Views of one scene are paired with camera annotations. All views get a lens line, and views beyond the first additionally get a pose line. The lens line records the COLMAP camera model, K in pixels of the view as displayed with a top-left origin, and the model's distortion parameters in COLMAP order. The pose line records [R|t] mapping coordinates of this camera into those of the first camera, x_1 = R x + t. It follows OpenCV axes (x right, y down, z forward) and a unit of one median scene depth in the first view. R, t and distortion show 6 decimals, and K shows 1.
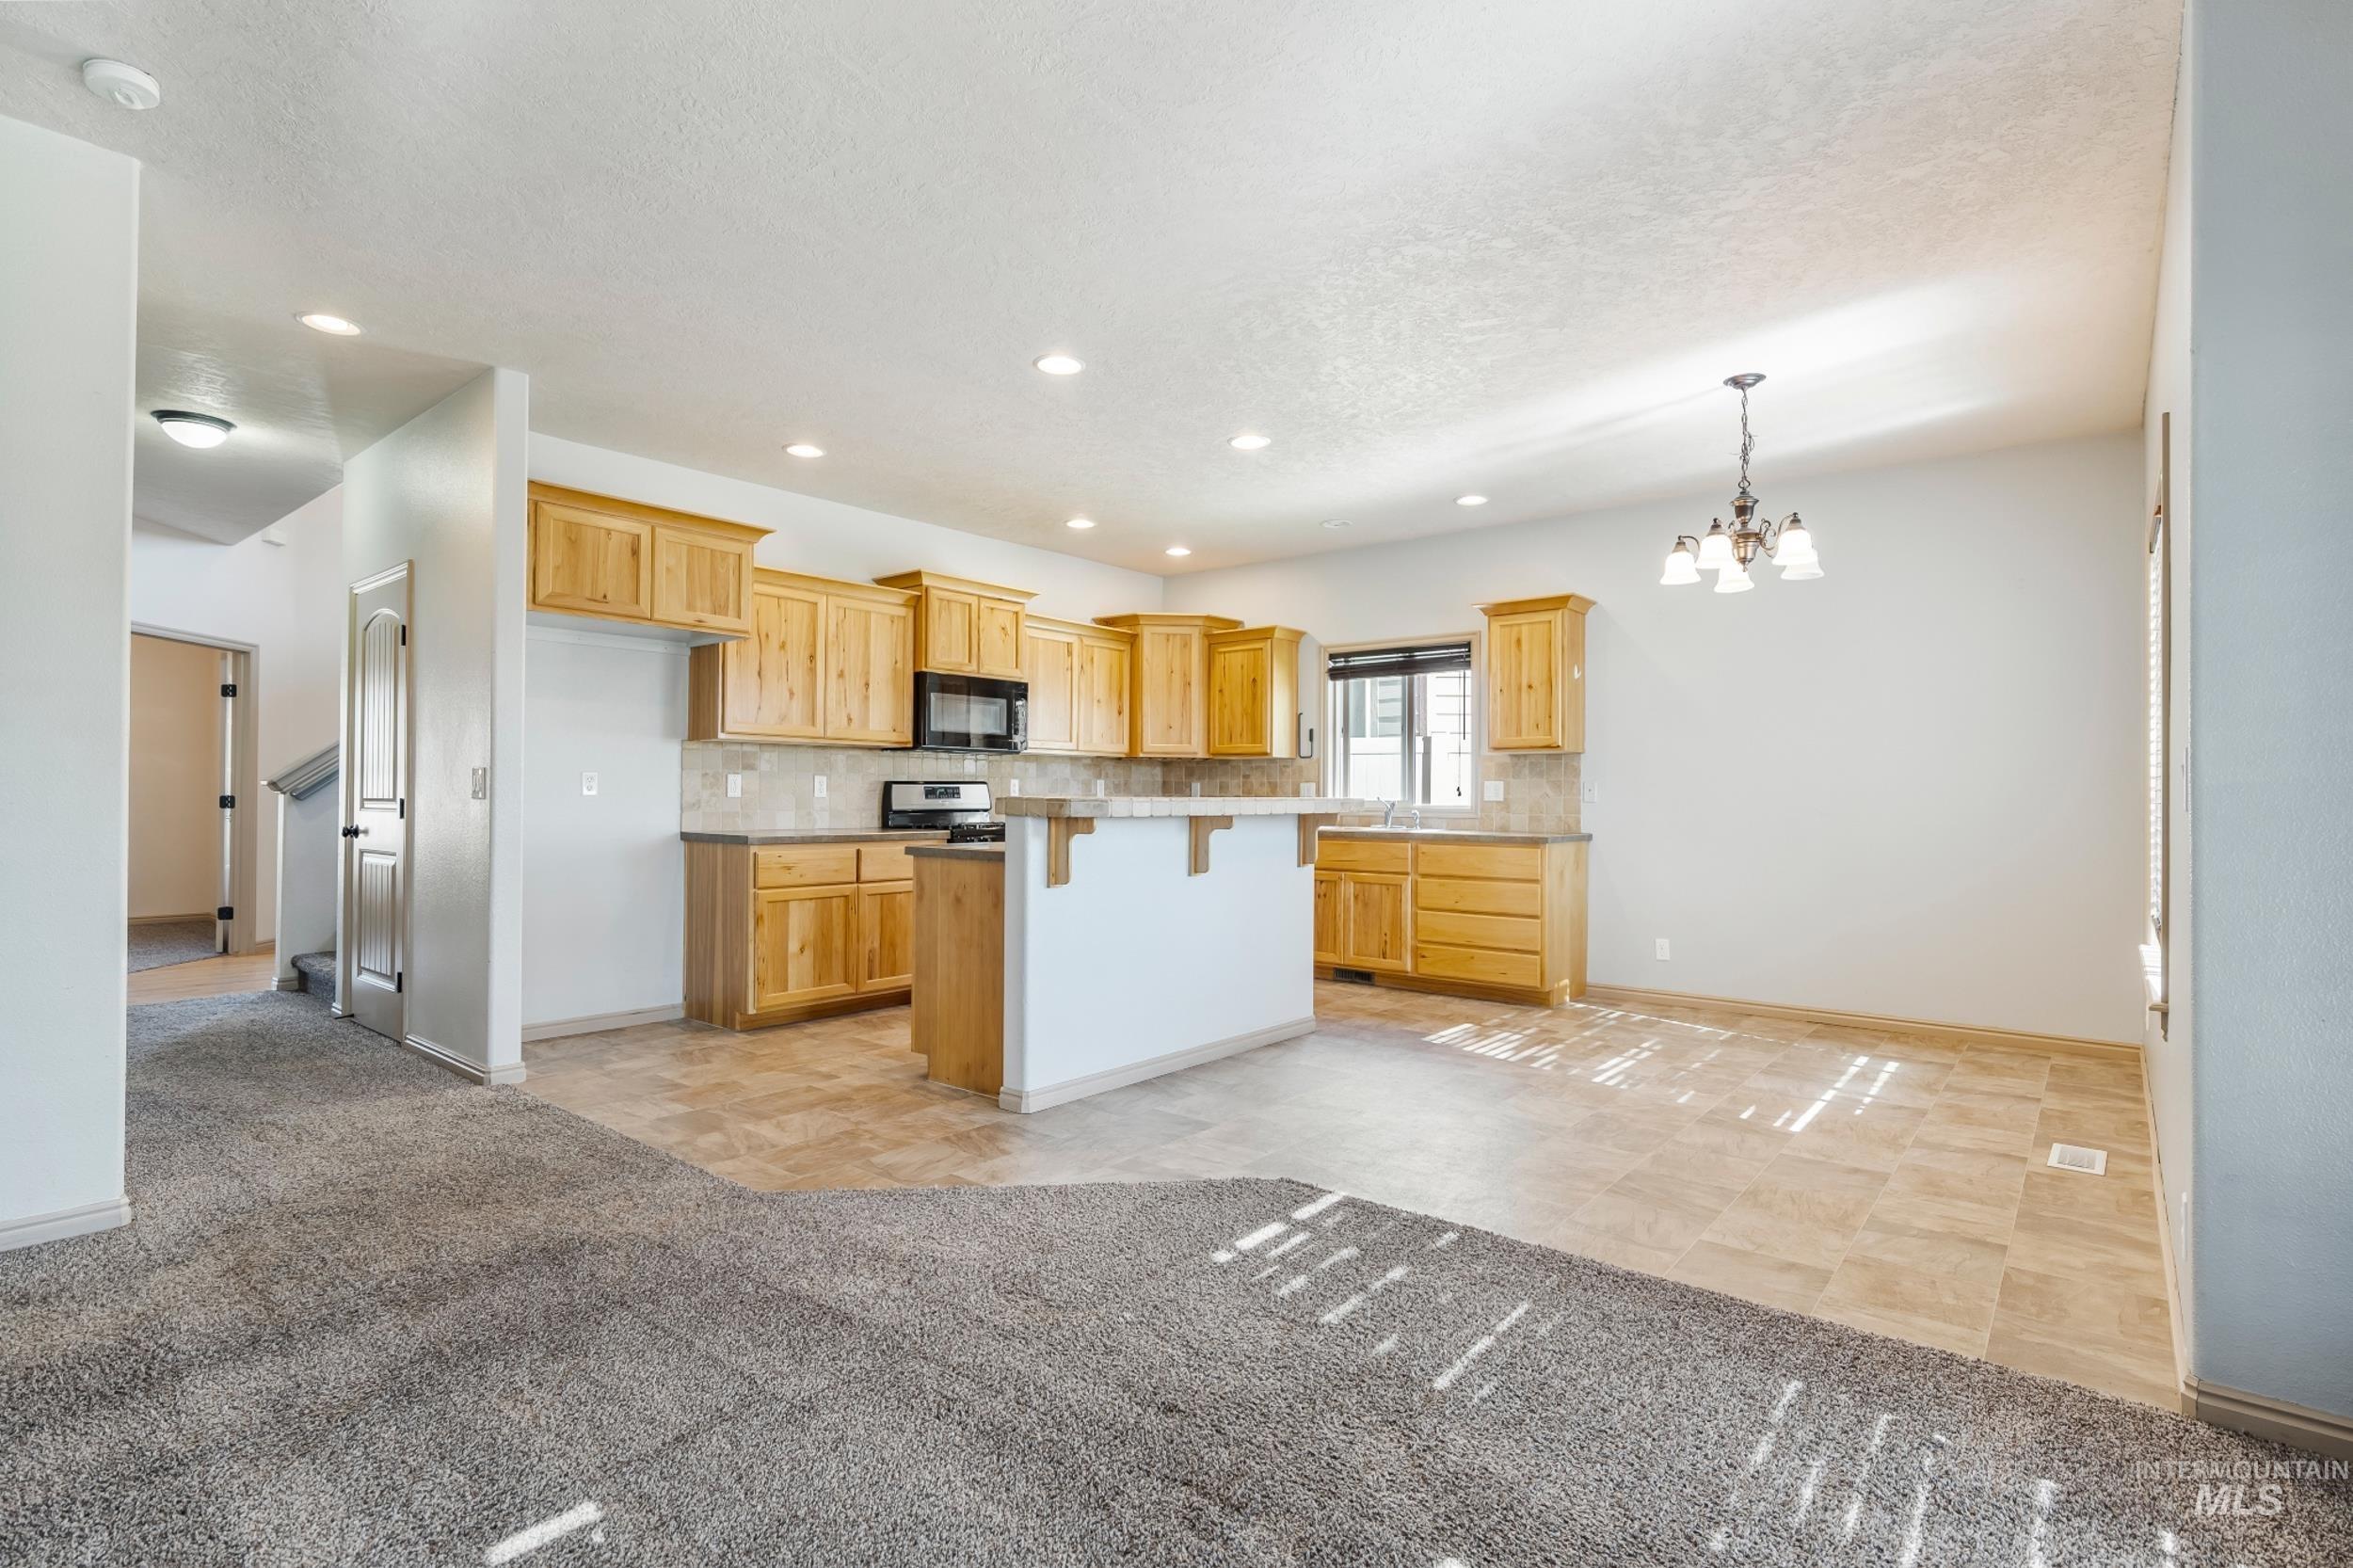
lens RADIAL K [[1128.5, 0, 1177.2], [0, 1128.5, 787.6], [0, 0, 1]] dist [0.000305, 0.000004]
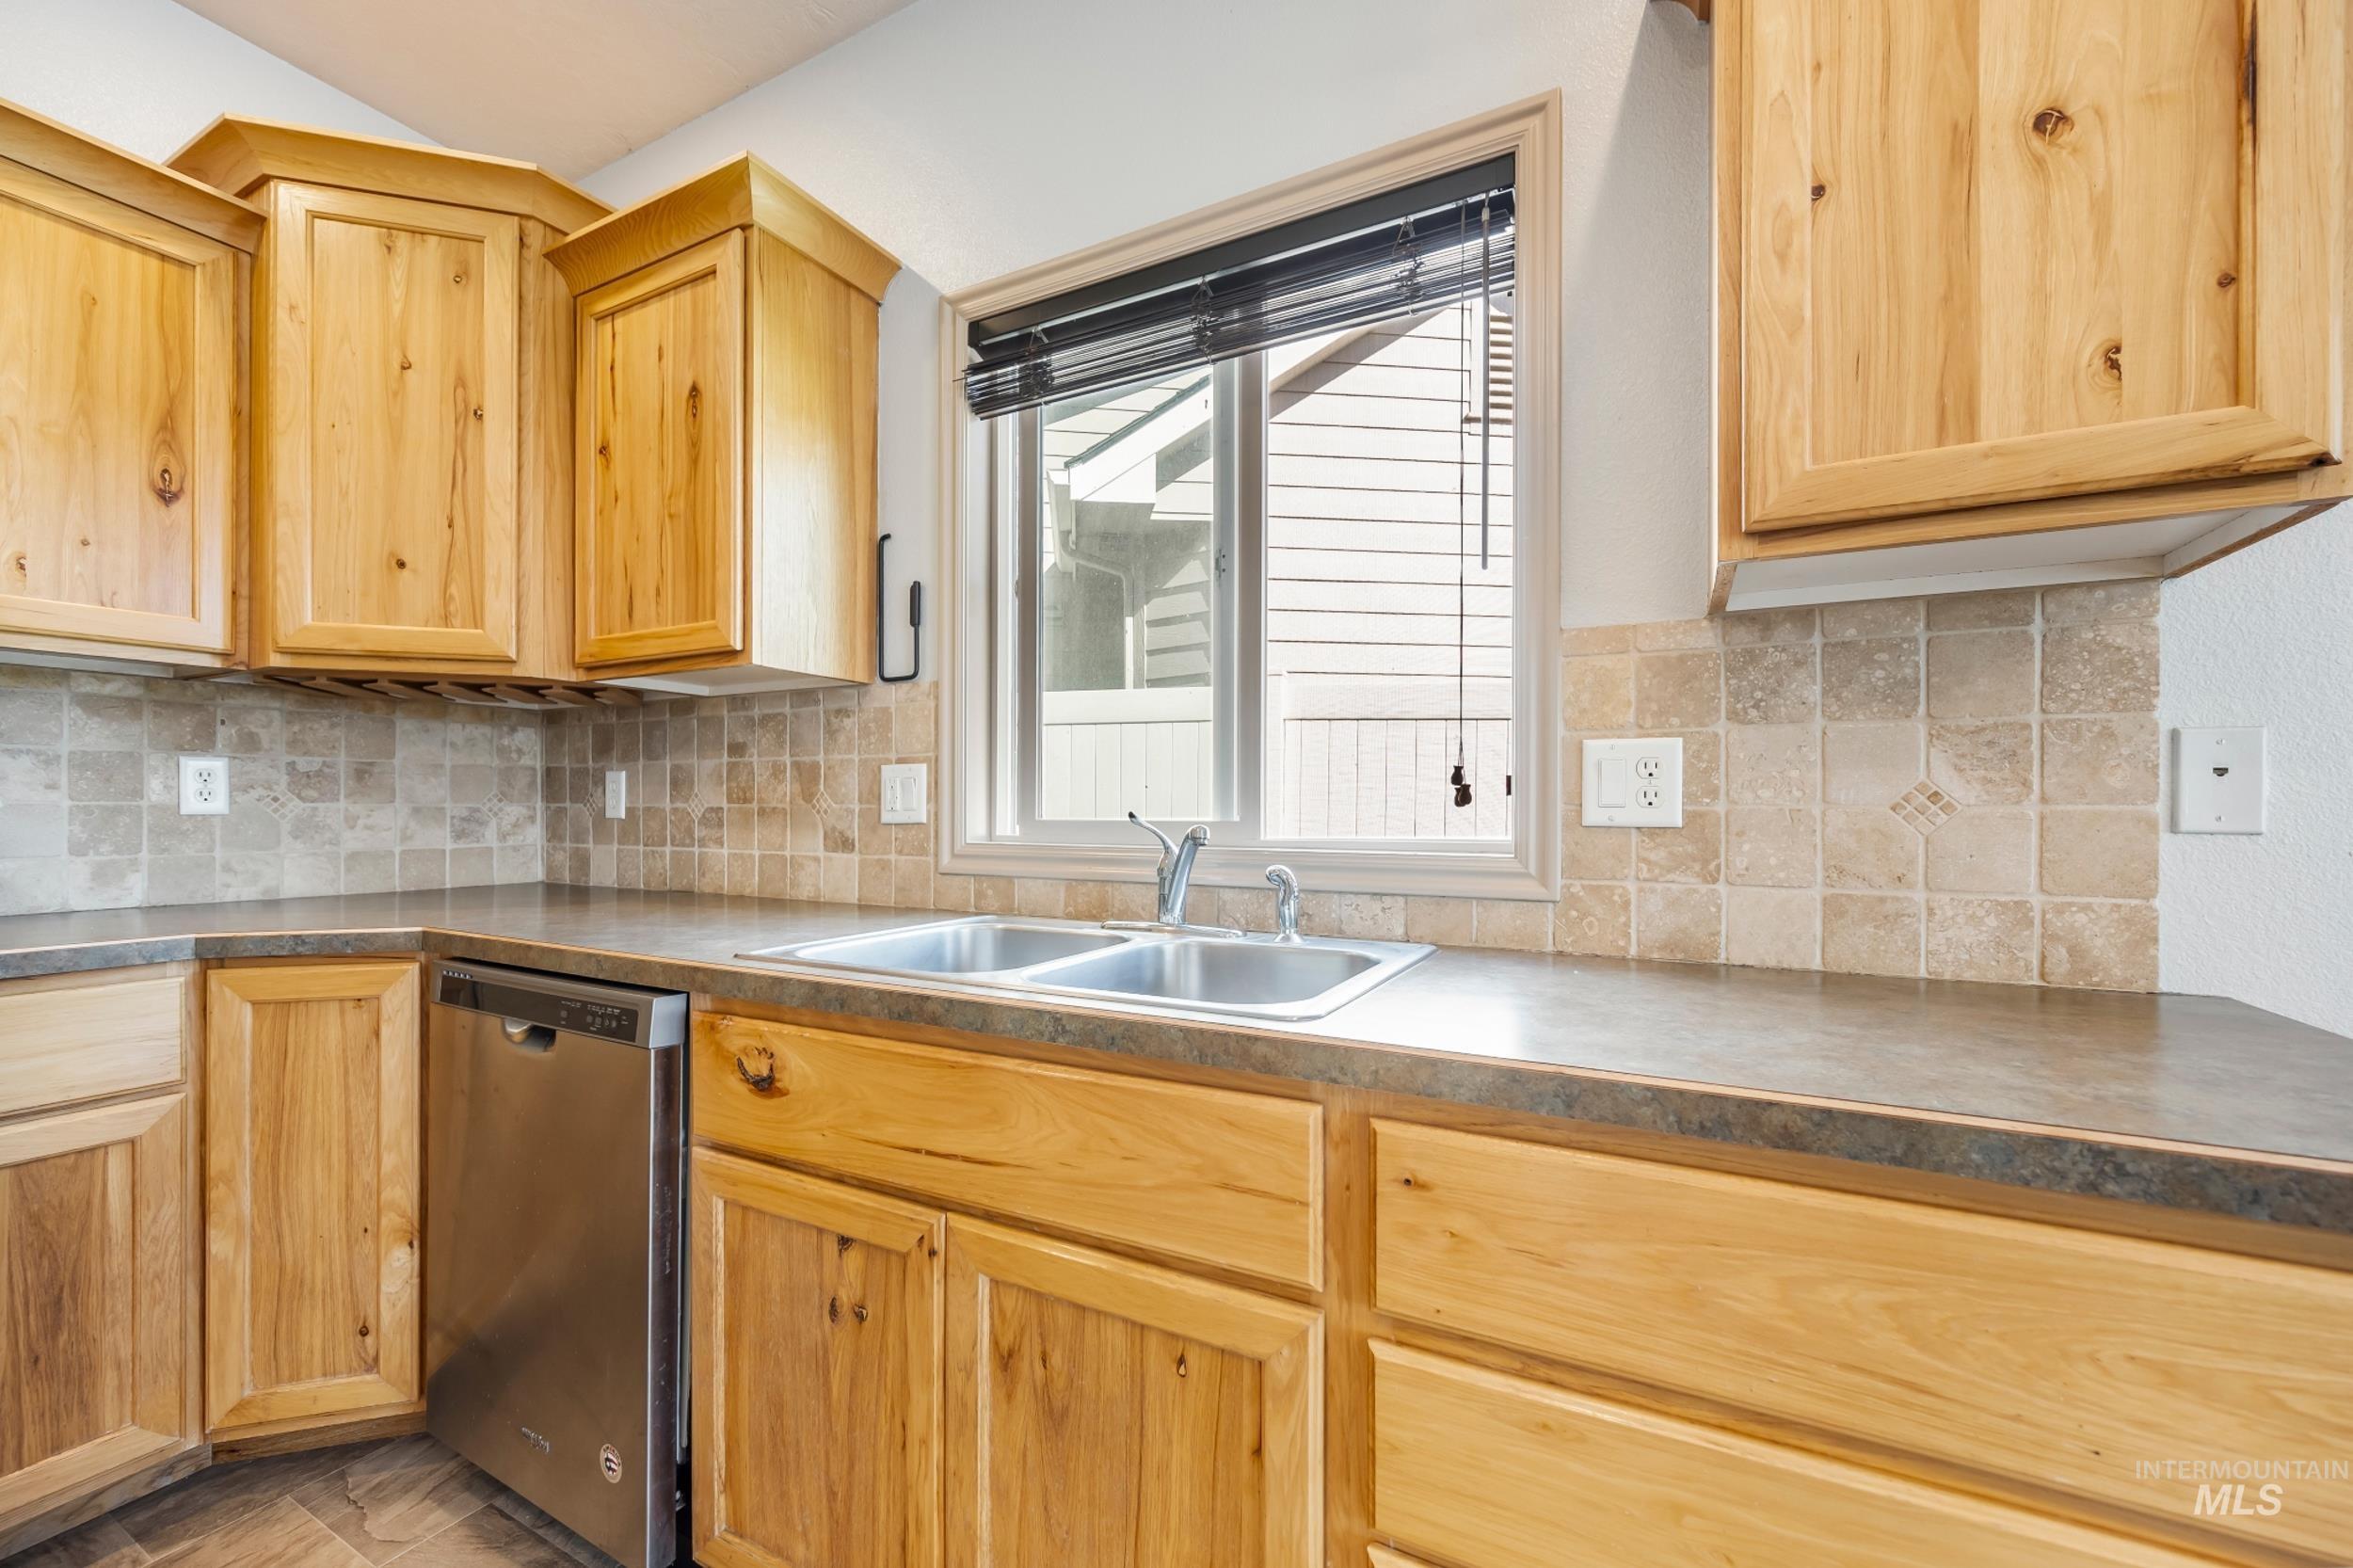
lens RADIAL K [[946.3, 0, 1175.3], [0, 946.3, 804.0], [0, 0, 1]] dist [0.000147, 0.000020]
pose [[0.979857, -0.002785, 0.199681, 0.137120], [0.002601, 0.999996, 0.001182, 0.006274], [-0.199683, -0.000639, 0.979860, 0.746381]]
